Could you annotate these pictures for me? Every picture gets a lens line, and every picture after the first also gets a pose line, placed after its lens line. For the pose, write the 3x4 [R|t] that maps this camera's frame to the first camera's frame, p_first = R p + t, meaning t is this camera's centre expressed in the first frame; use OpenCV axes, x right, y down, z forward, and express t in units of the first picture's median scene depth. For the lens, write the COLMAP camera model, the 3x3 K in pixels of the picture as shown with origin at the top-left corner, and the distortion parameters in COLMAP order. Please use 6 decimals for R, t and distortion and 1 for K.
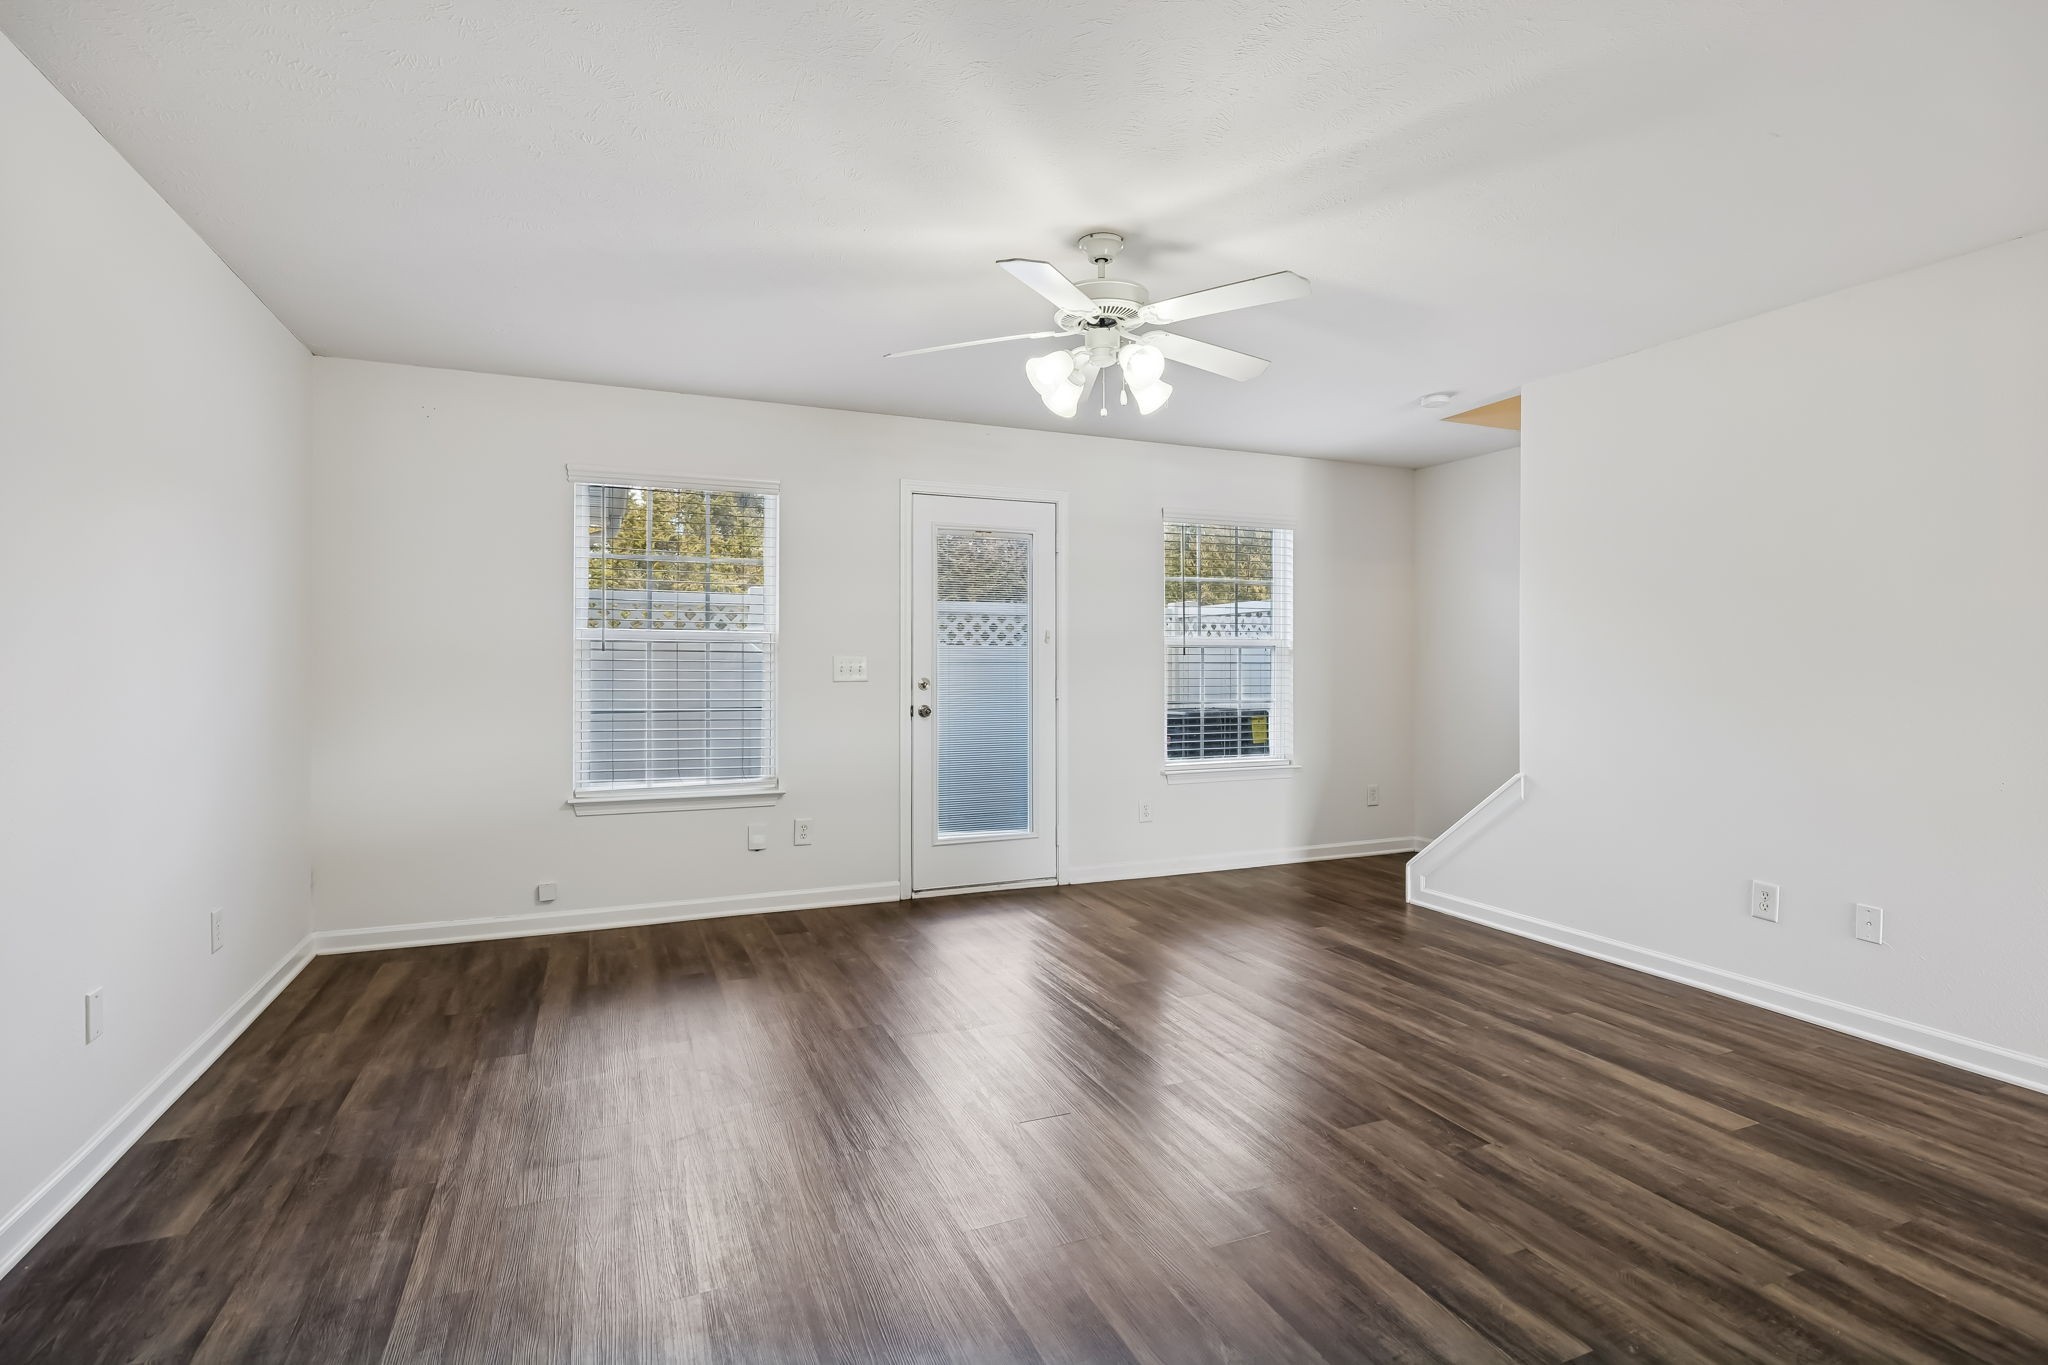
lens RADIAL K [[1013.4, 0, 1029.8], [0, 1013.4, 657.0], [0, 0, 1]] dist [-0.002518, -0.000141]
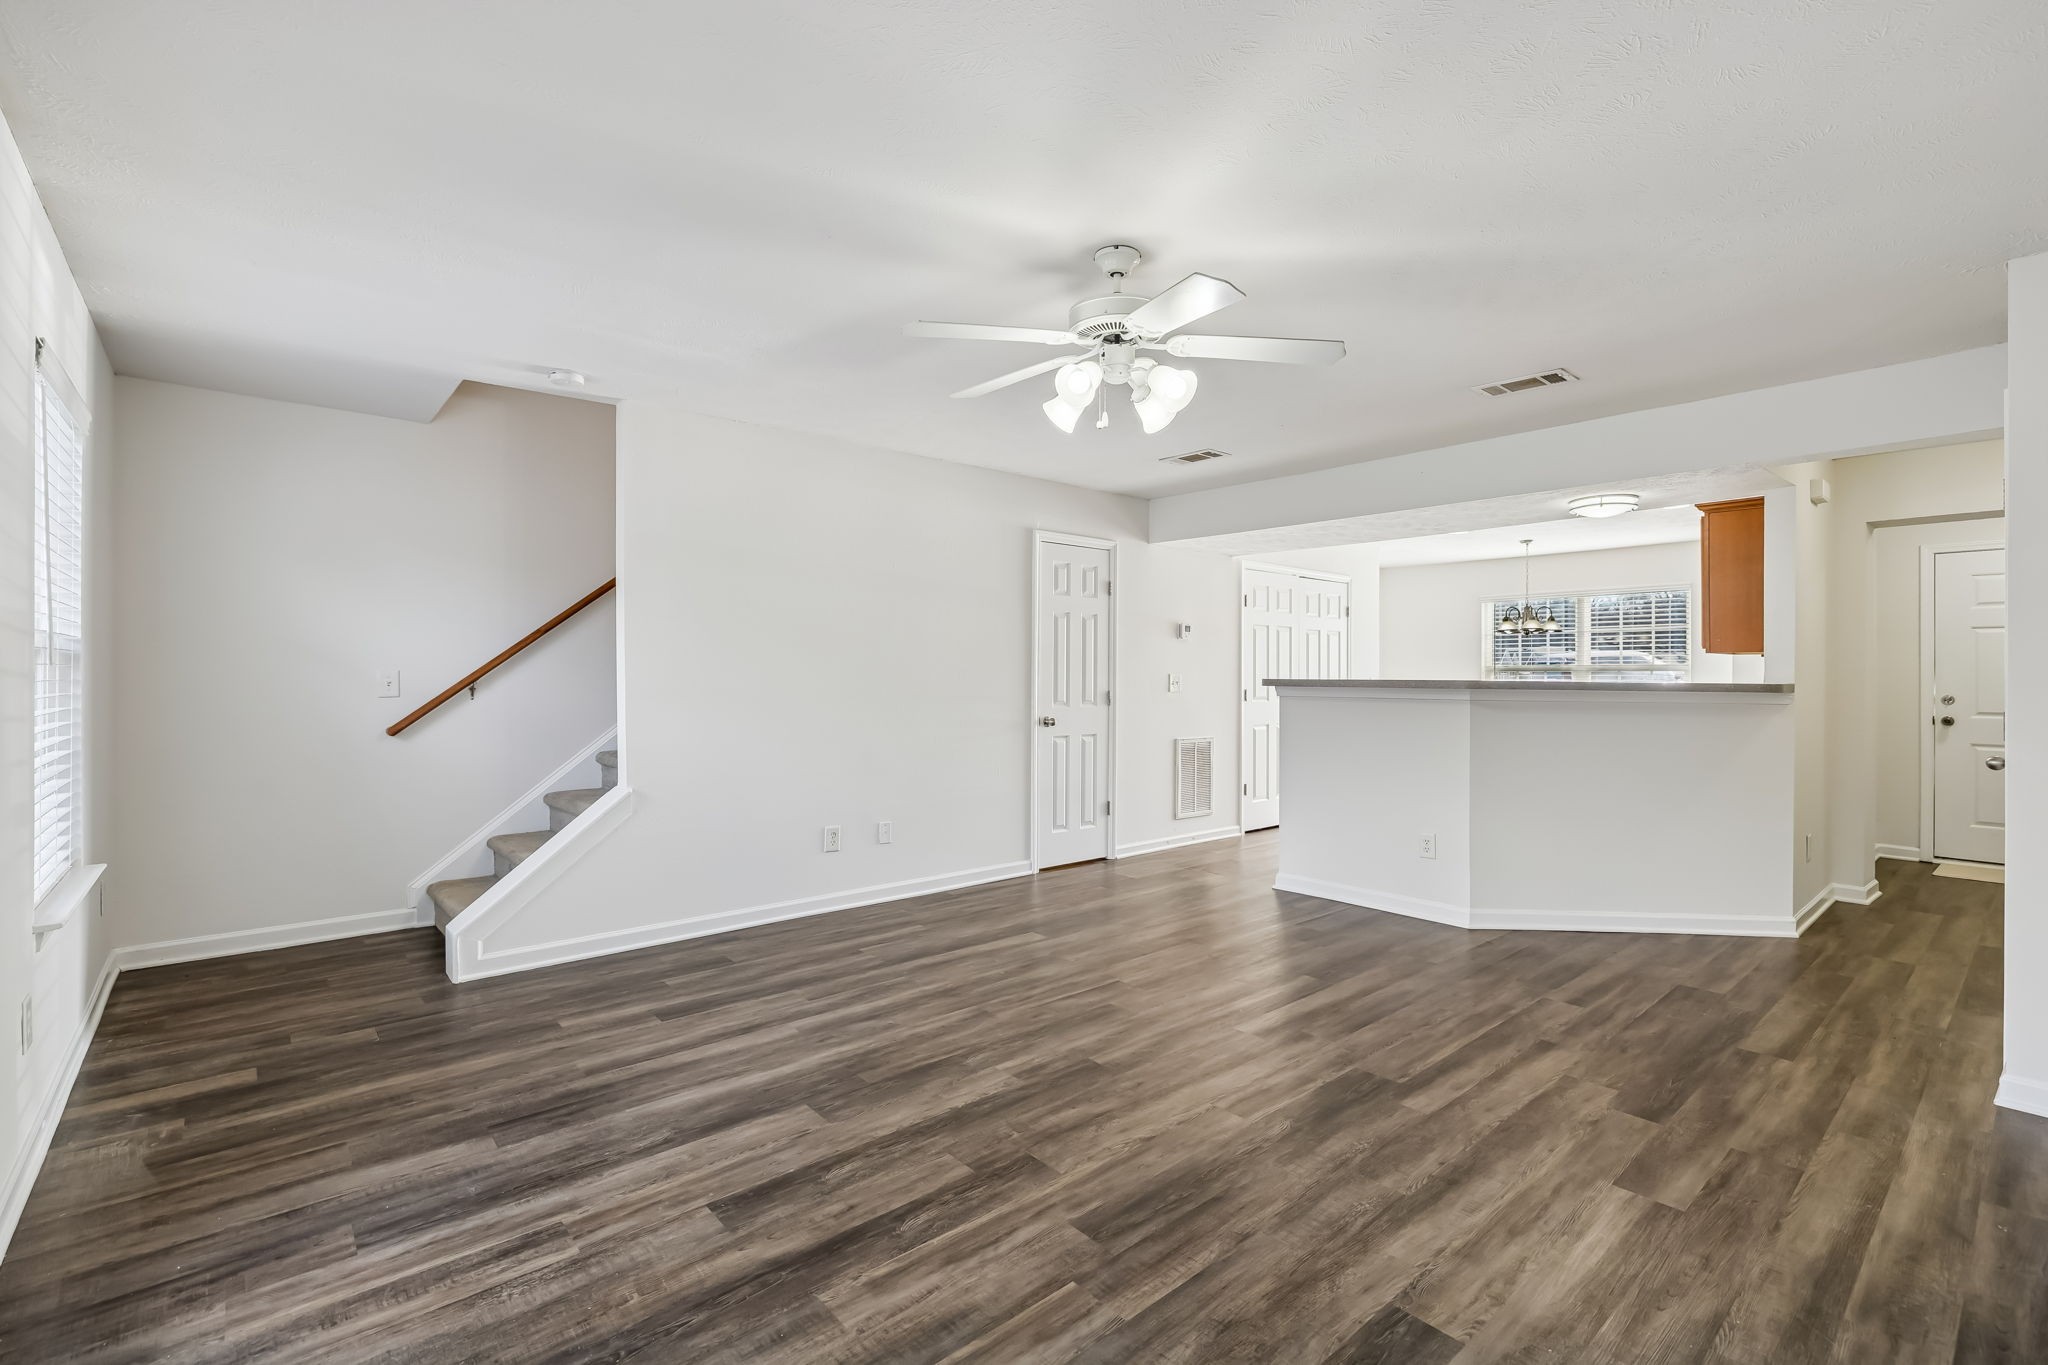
lens RADIAL K [[902.4, 0, 1046.0], [0, 902.4, 669.0], [0, 0, 1]] dist [-0.004764, -0.000142]
pose [[-0.320282, 0.001249, 0.947322, -0.458679], [-0.008817, 0.999952, -0.004299, -0.002615], [-0.947281, -0.009729, -0.320255, 0.836606]]
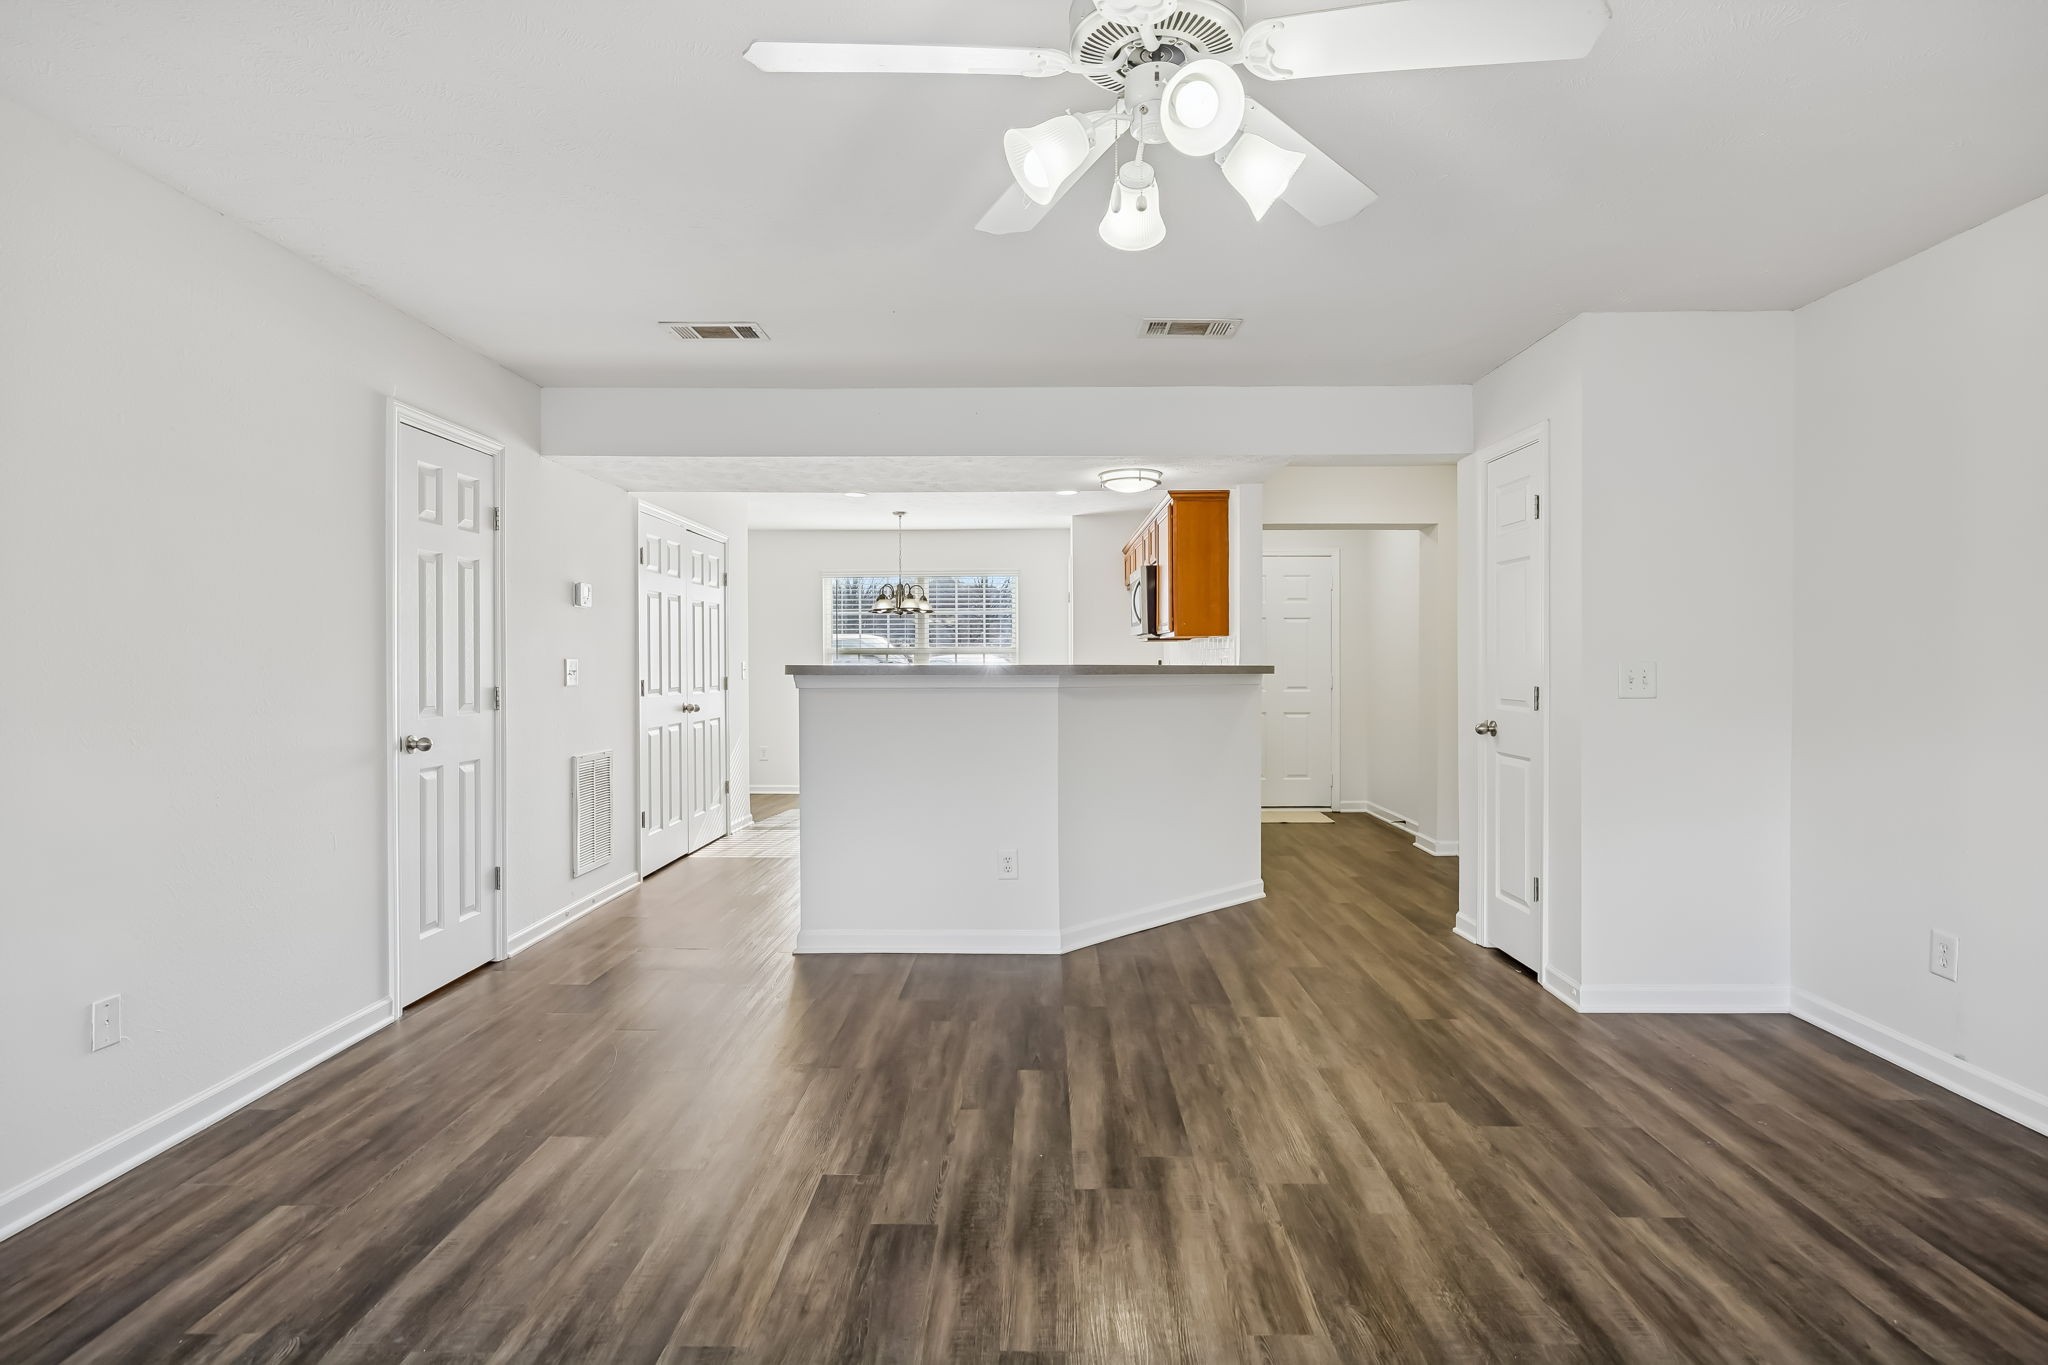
lens RADIAL K [[1013.4, 0, 1029.8], [0, 1013.4, 657.0], [0, 0, 1]] dist [-0.002518, -0.000141]
pose [[-0.913948, -0.000857, 0.405831, -0.056929], [-0.003254, 0.999981, -0.005215, -0.000478], [-0.405819, -0.006087, -0.913933, 0.954770]]
